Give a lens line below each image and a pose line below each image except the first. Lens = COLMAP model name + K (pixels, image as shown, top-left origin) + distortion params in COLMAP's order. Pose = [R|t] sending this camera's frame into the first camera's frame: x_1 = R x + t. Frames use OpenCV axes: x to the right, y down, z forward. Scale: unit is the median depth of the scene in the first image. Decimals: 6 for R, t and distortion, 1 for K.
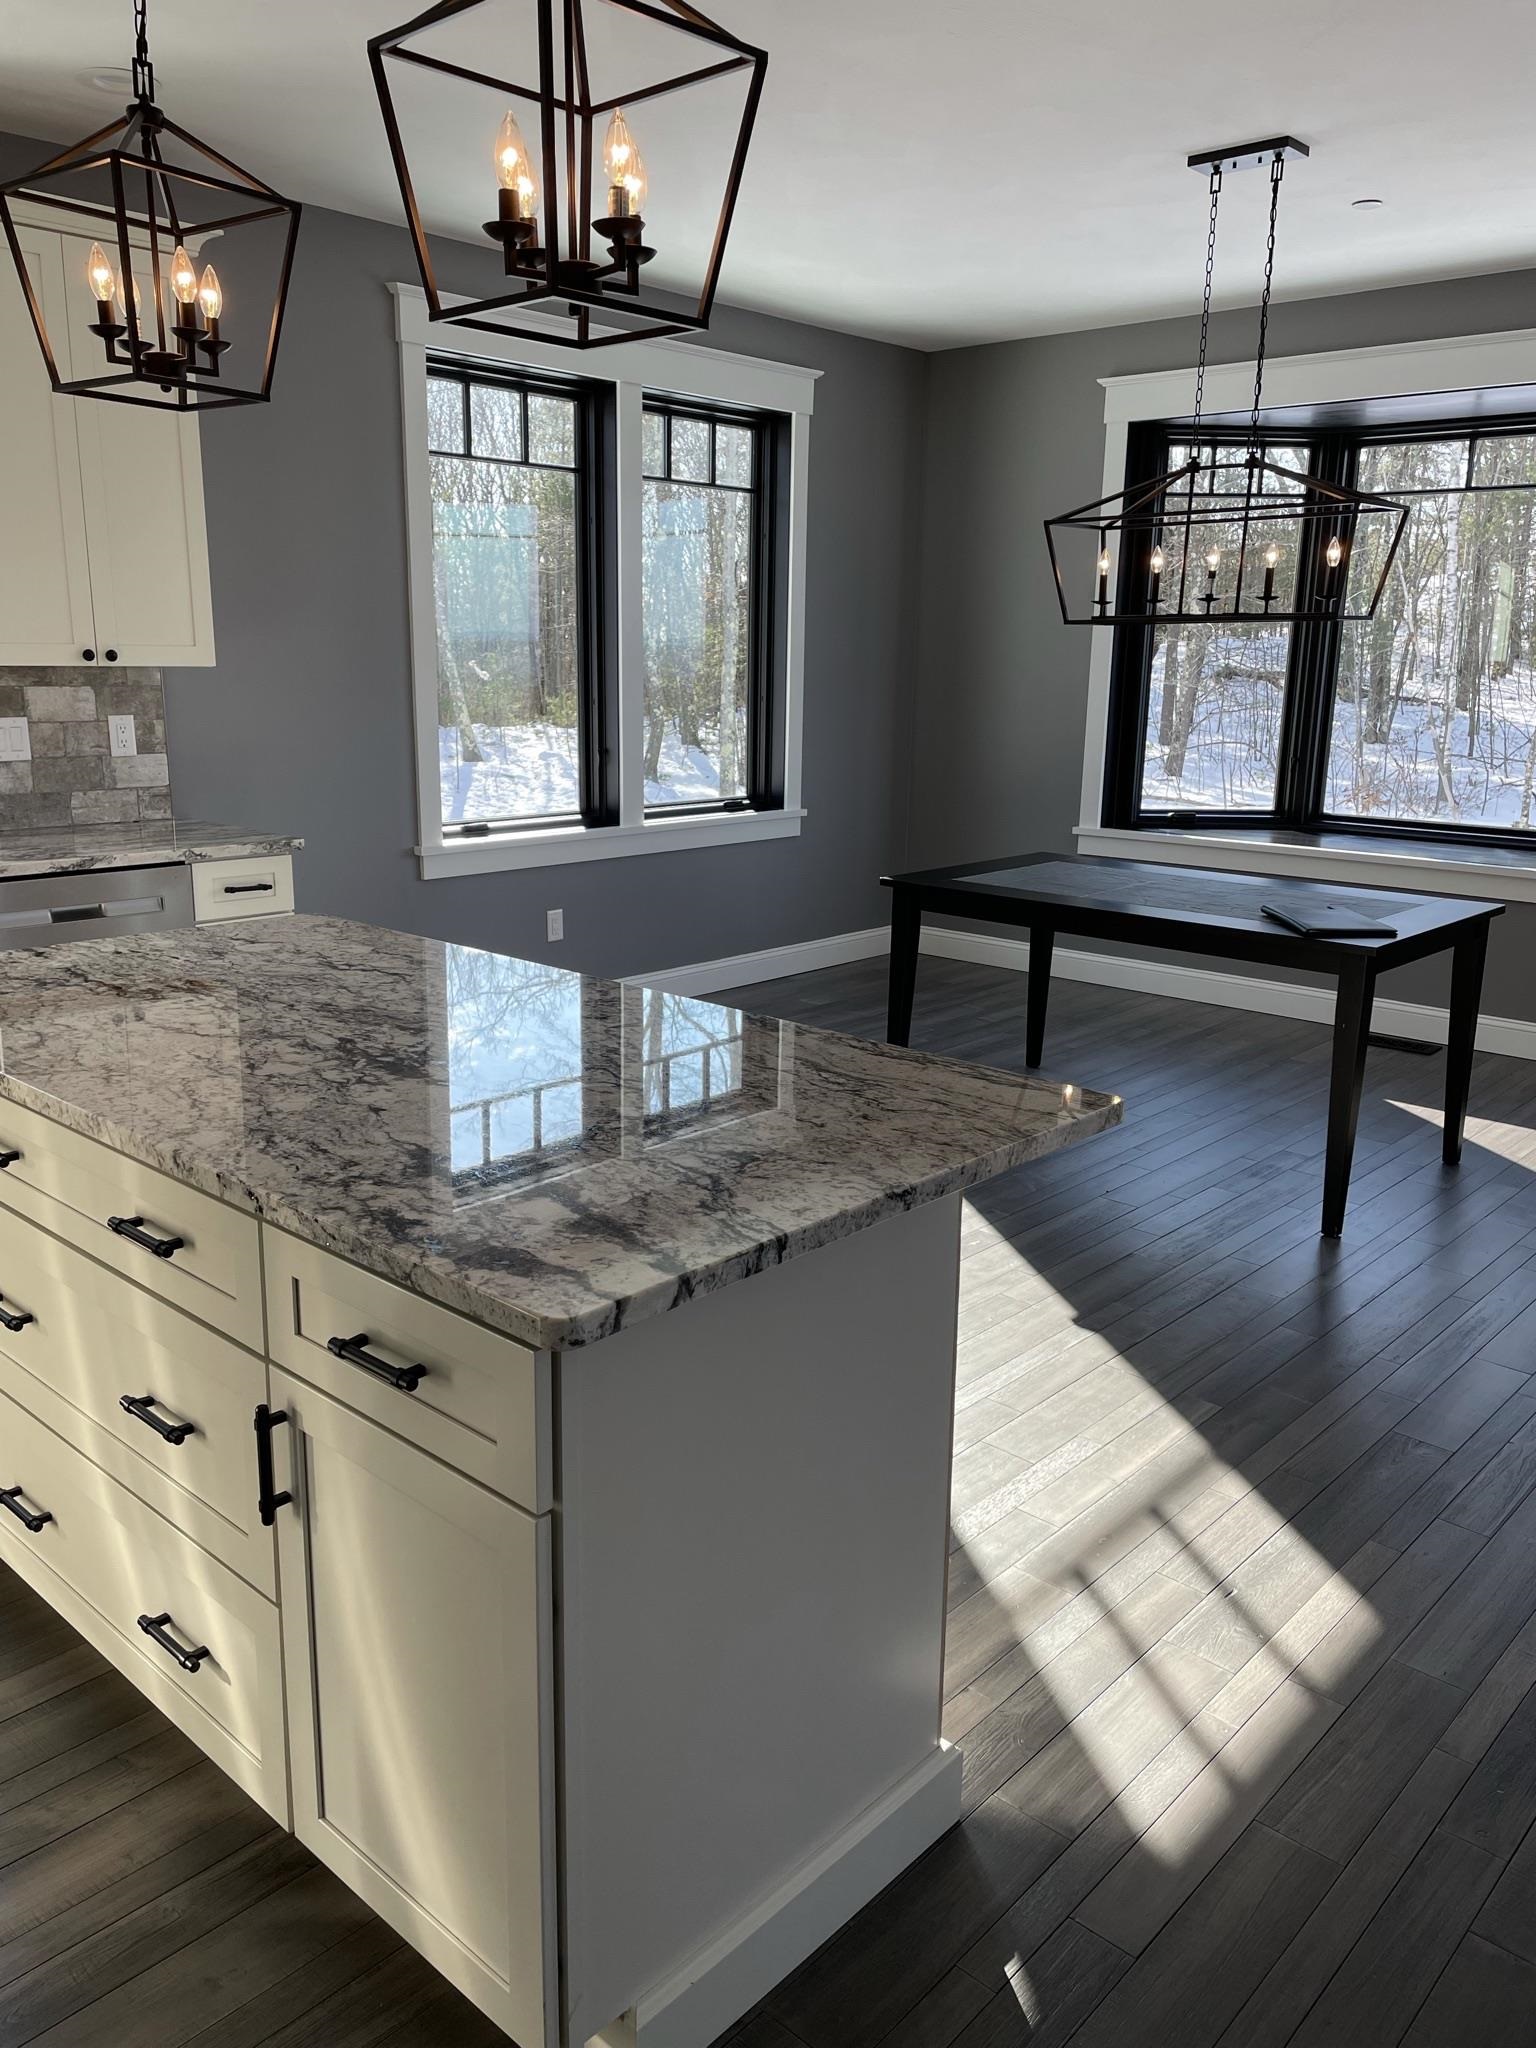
lens RADIAL K [[1559.3, 0, 768.0], [0, 1559.3, 1024.0], [0, 0, 1]] dist [0.099738, -0.124755]
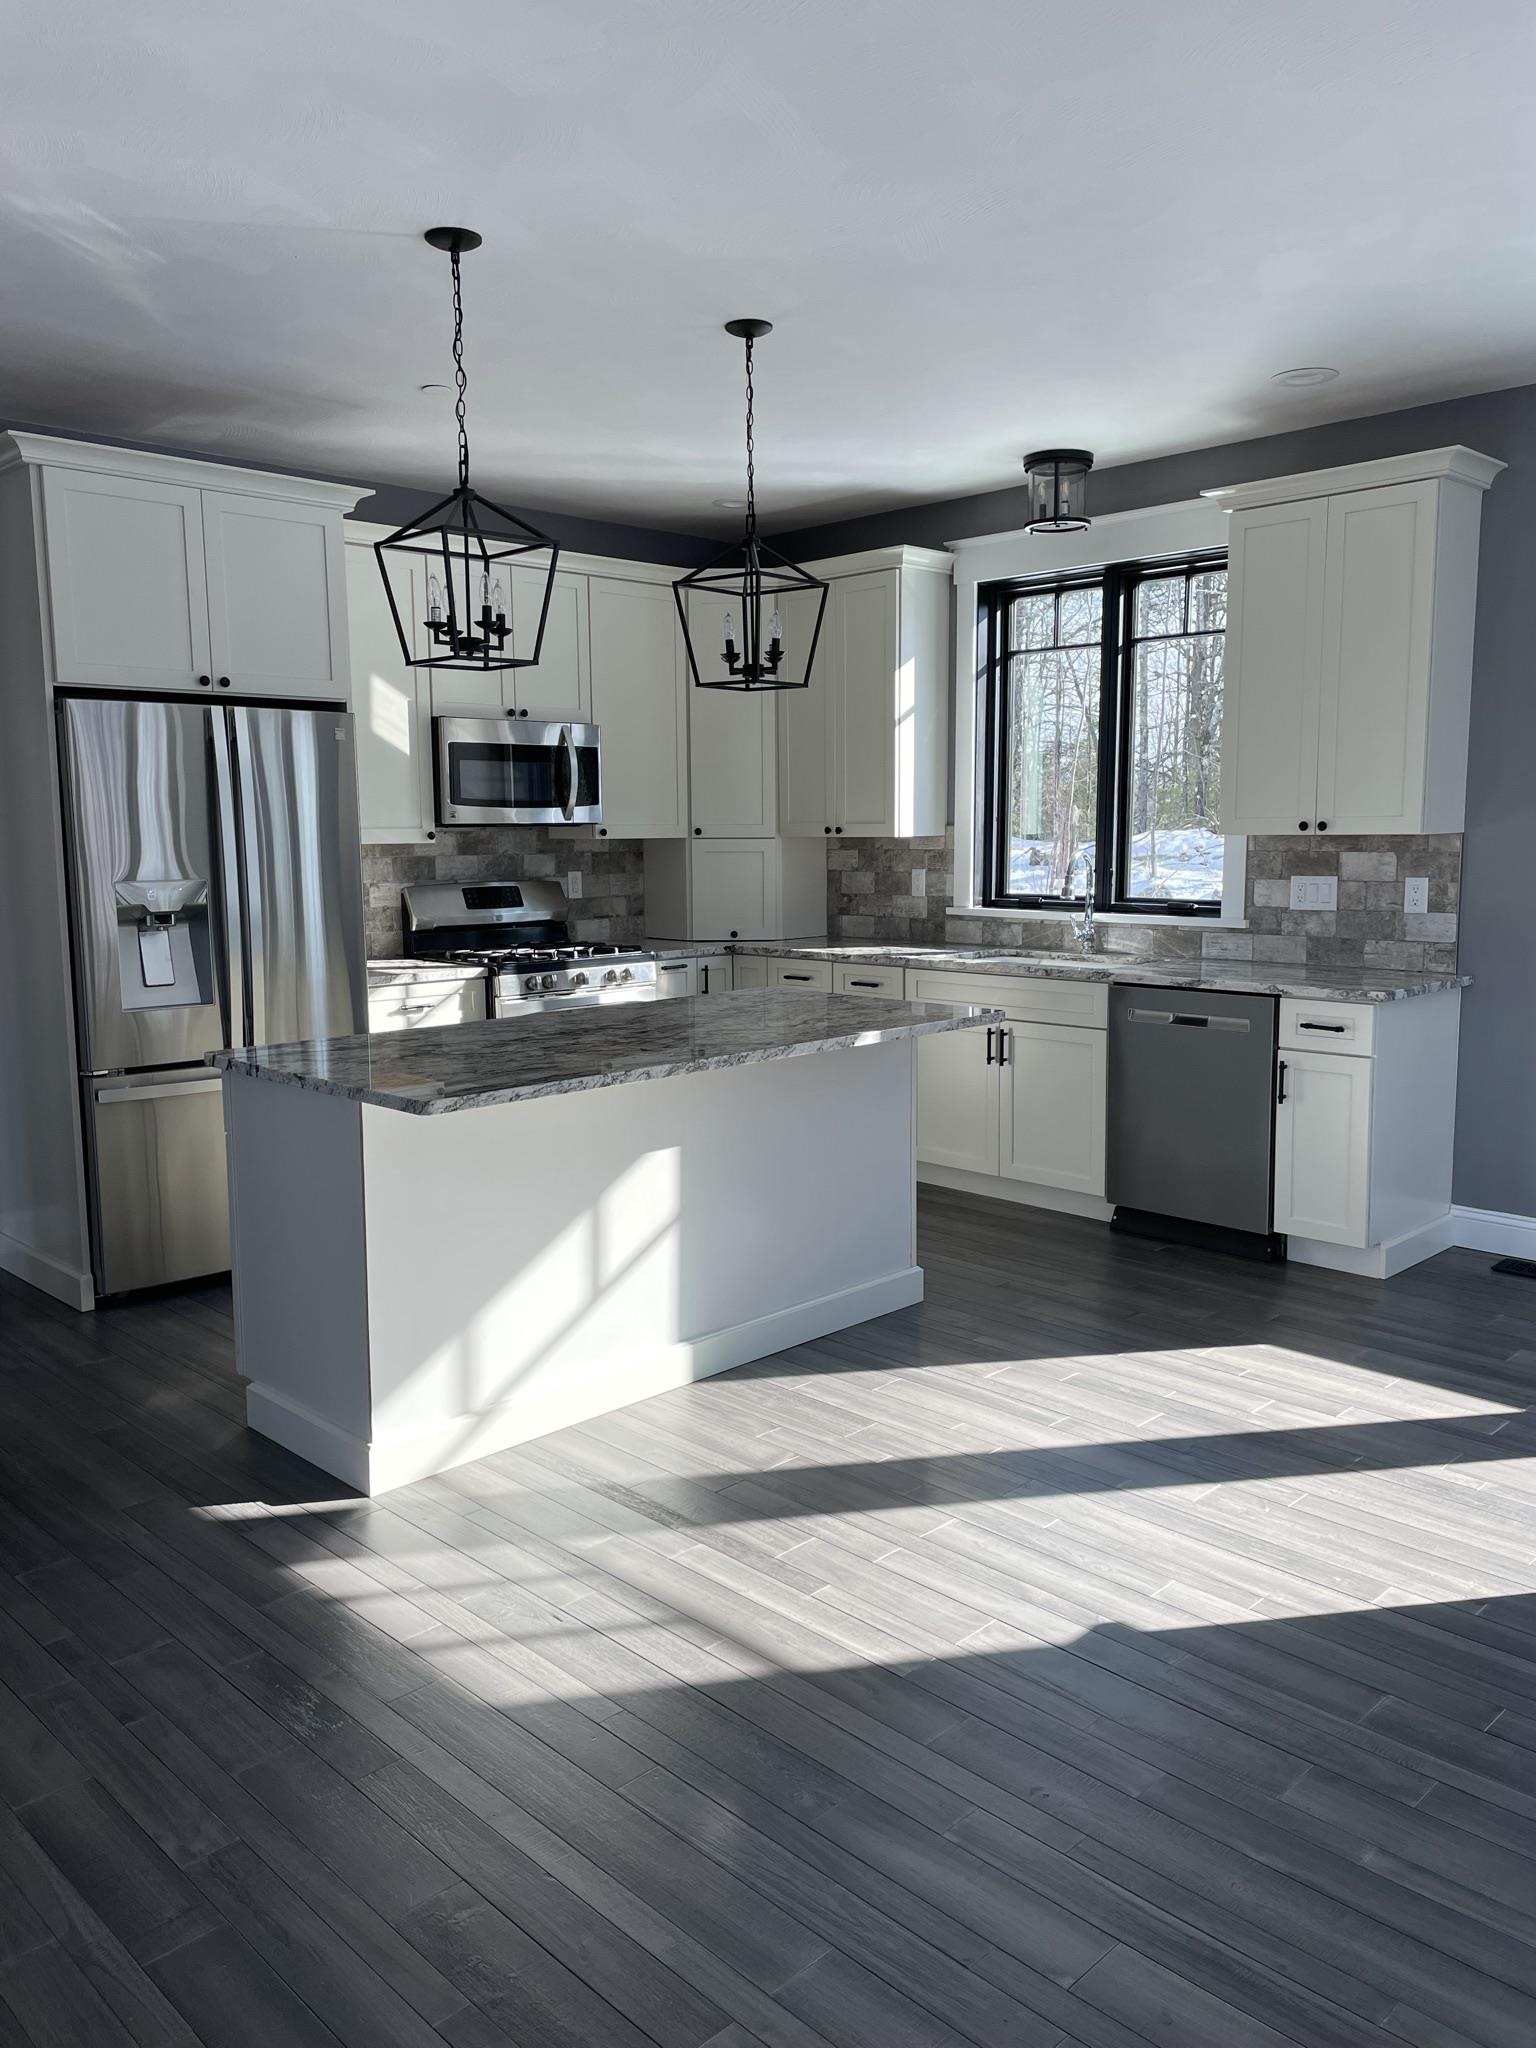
lens RADIAL K [[1519.3, 0, 768.0], [0, 1519.3, 1024.0], [0, 0, 1]] dist [0.100058, -0.115128]
pose [[-0.058434, 0.106236, -0.992622, 1.079842], [-0.239110, 0.963889, 0.117237, -0.168641], [0.969233, 0.244197, -0.030921, 0.915851]]
